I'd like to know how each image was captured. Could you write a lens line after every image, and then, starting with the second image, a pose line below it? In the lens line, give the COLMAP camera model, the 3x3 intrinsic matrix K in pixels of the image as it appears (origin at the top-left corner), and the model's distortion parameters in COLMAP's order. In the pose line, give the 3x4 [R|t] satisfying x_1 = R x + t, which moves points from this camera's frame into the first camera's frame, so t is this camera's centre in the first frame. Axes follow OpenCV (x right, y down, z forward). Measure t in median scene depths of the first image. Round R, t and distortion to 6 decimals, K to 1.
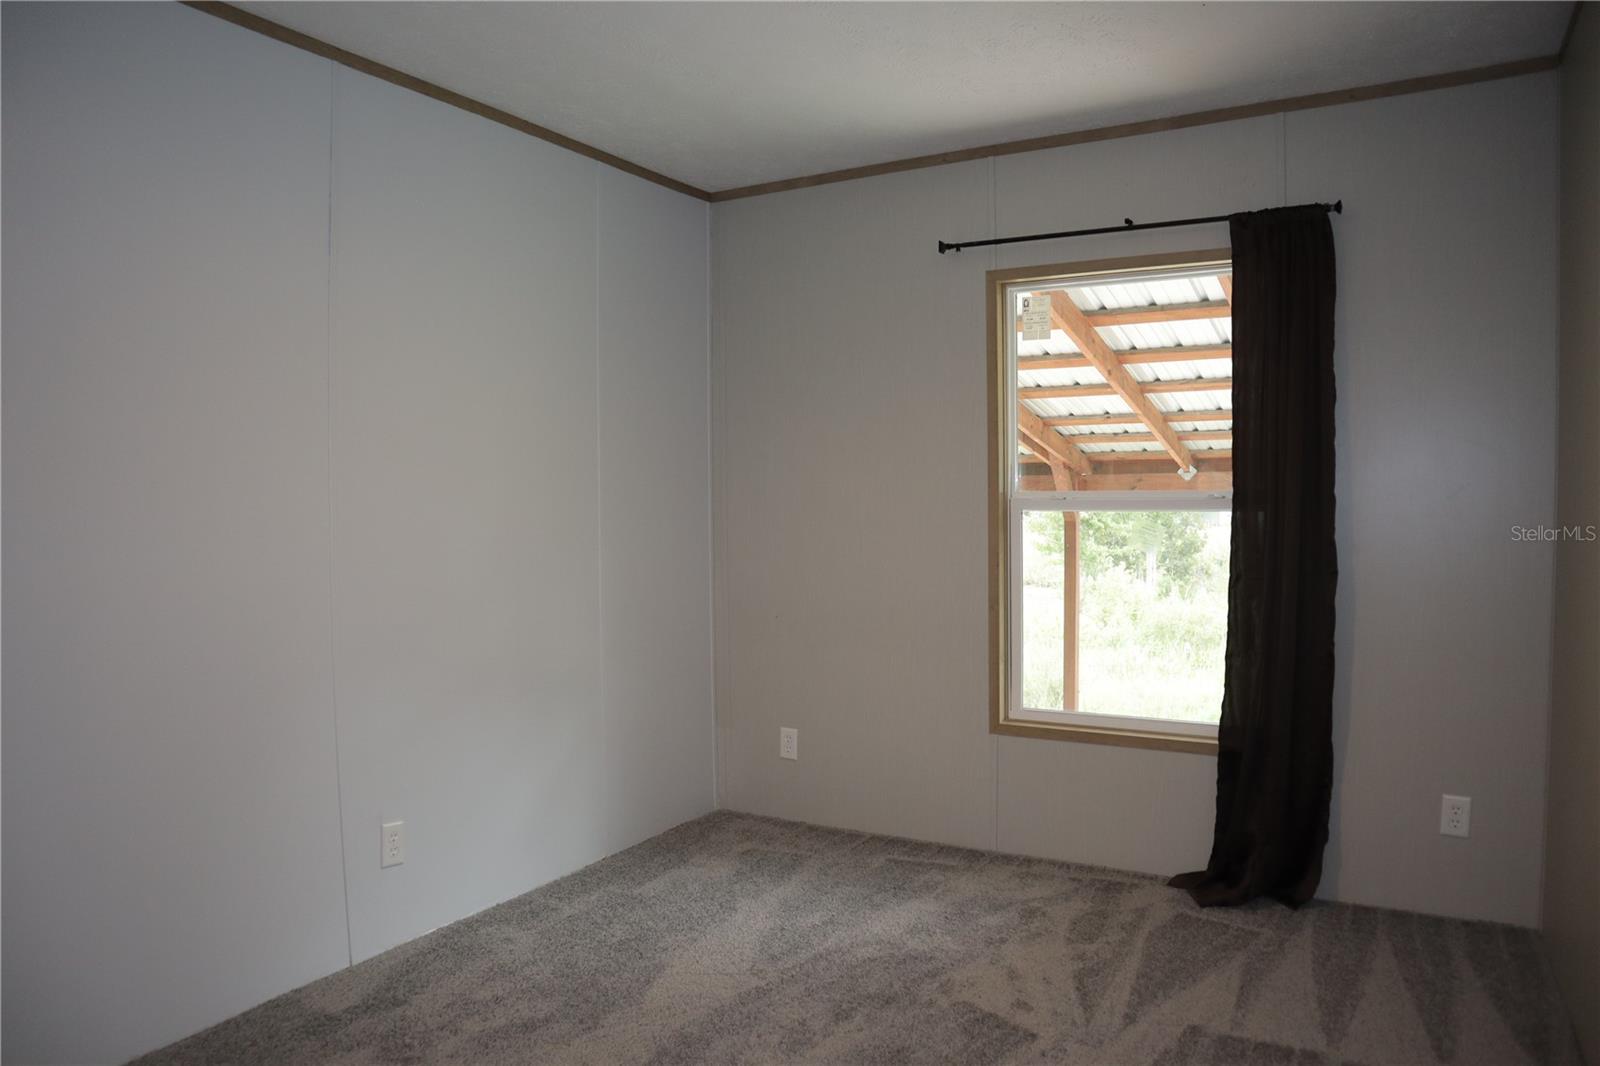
lens RADIAL K [[1085.1, 0, 800.0], [0, 1085.1, 533.0], [0, 0, 1]] dist [-0.071995, 0.003812]
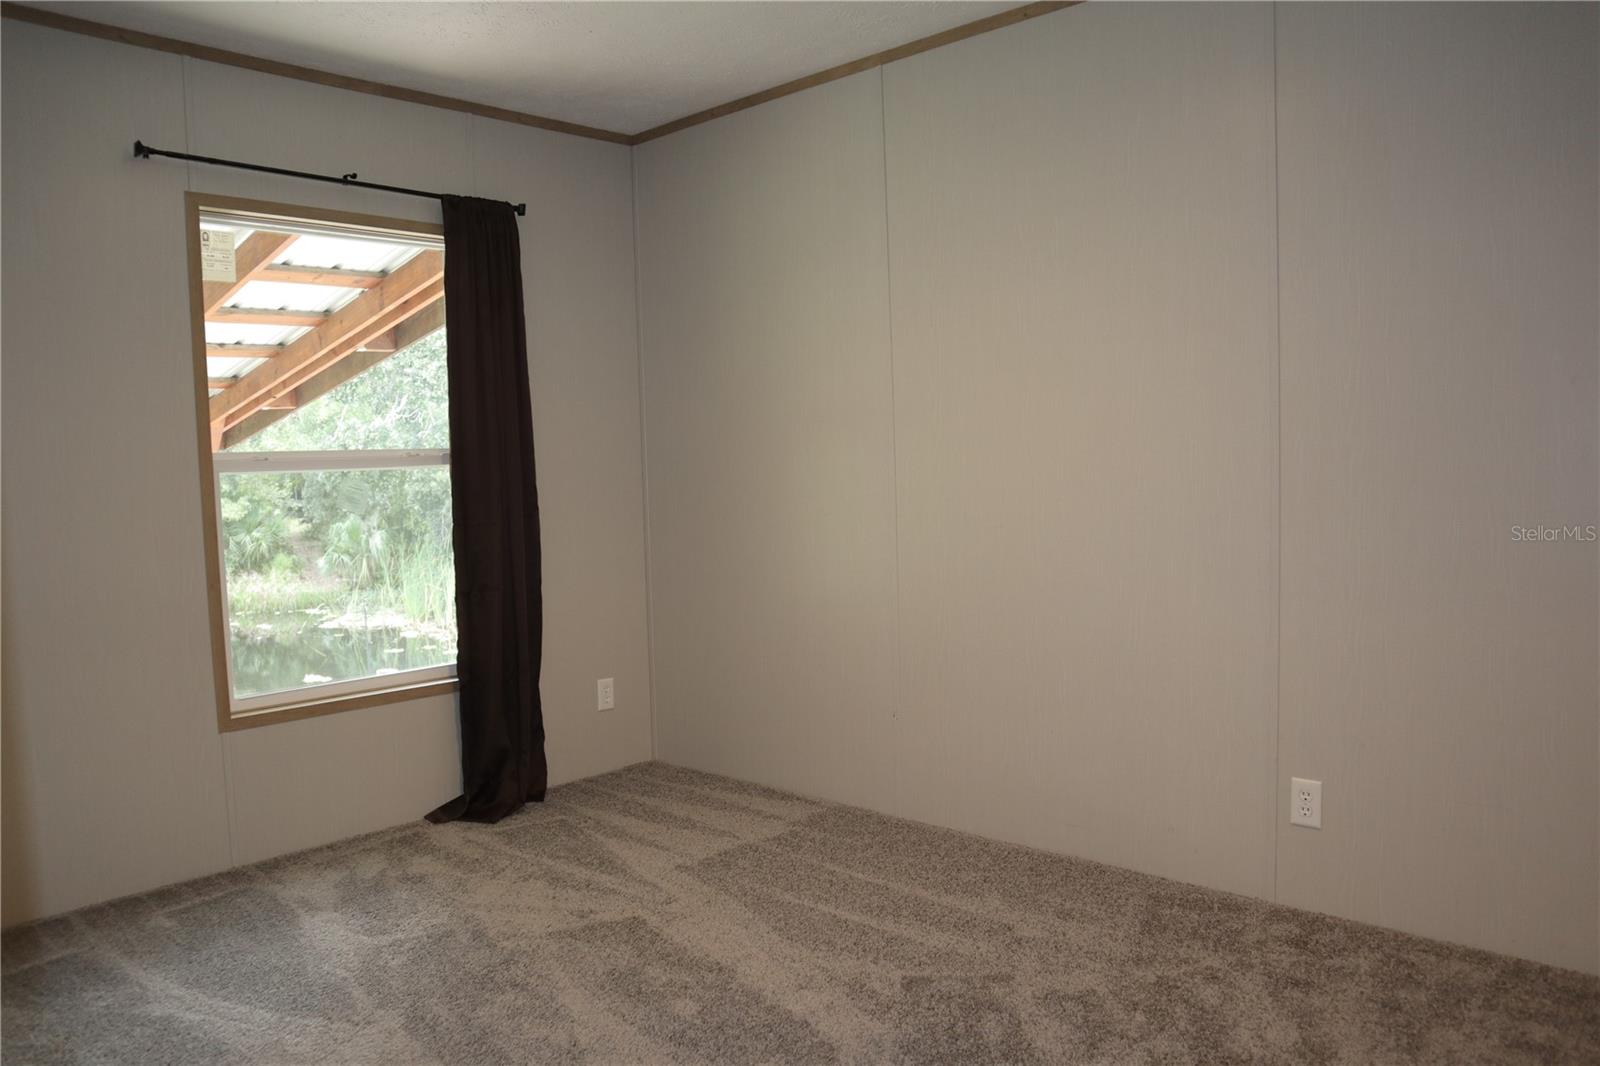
lens RADIAL K [[1157.2, 0, 800.0], [0, 1157.2, 533.0], [0, 0, 1]] dist [-0.006090, -0.004124]
pose [[0.278272, -0.074368, 0.957619, -0.637944], [0.051025, 0.996735, 0.062578, -0.010105], [-0.959146, 0.031449, 0.281158, 0.327238]]
